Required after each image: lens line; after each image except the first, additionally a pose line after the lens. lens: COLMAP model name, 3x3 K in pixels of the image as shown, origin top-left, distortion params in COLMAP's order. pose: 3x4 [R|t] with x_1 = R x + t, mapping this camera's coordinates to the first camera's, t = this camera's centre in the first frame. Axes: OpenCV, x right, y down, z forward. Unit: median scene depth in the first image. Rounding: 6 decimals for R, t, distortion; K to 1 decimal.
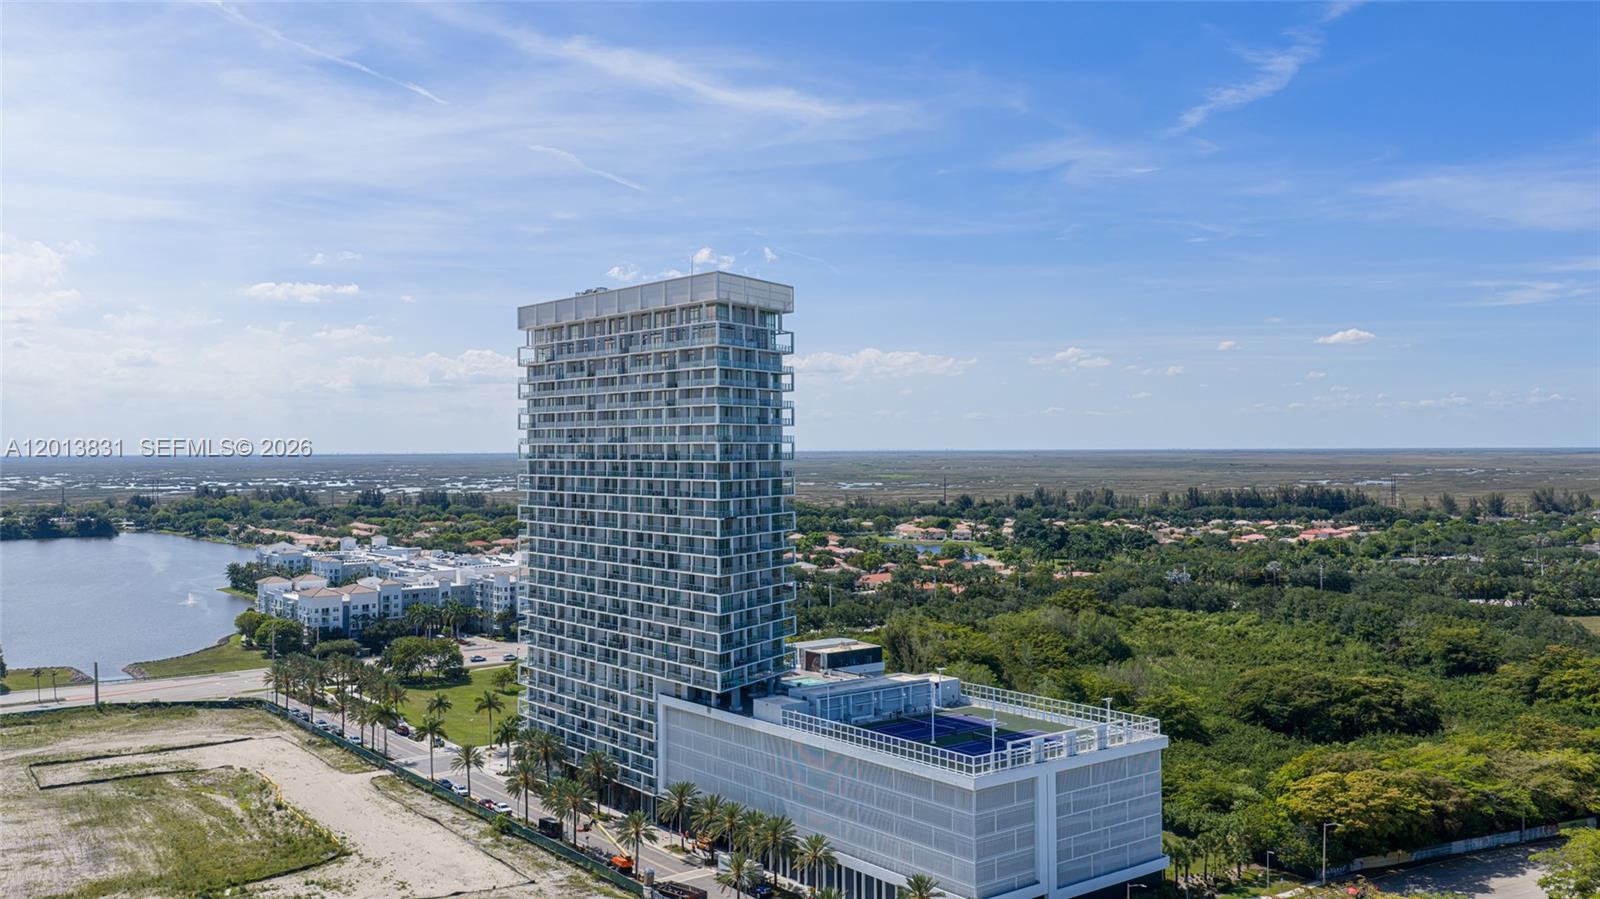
lens RADIAL K [[1322.9, 0, 800.0], [0, 1322.9, 449.3], [0, 0, 1]] dist [0.026959, -0.063572]
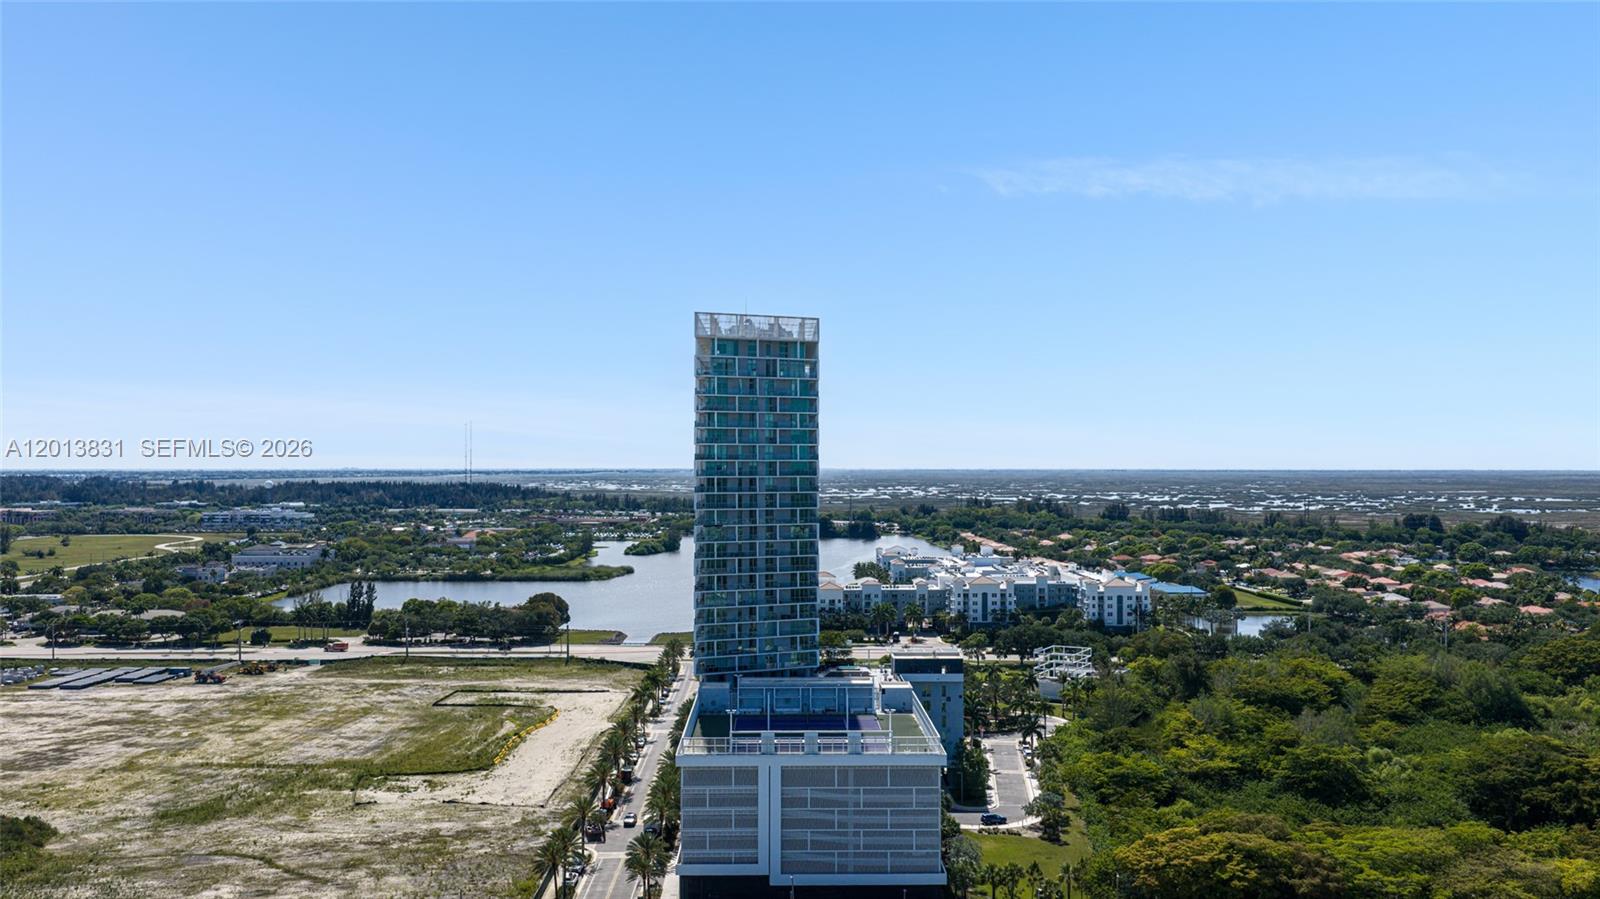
lens RADIAL K [[1322.9, 0, 800.7], [0, 1322.9, 451.9], [0, 0, 1]] dist [0.026959, -0.063572]
pose [[0.812657, 0.000807, -0.582742, 0.580693], [-0.006630, 0.999947, -0.007861, -0.003760], [0.582704, 0.010251, 0.812620, 0.086566]]
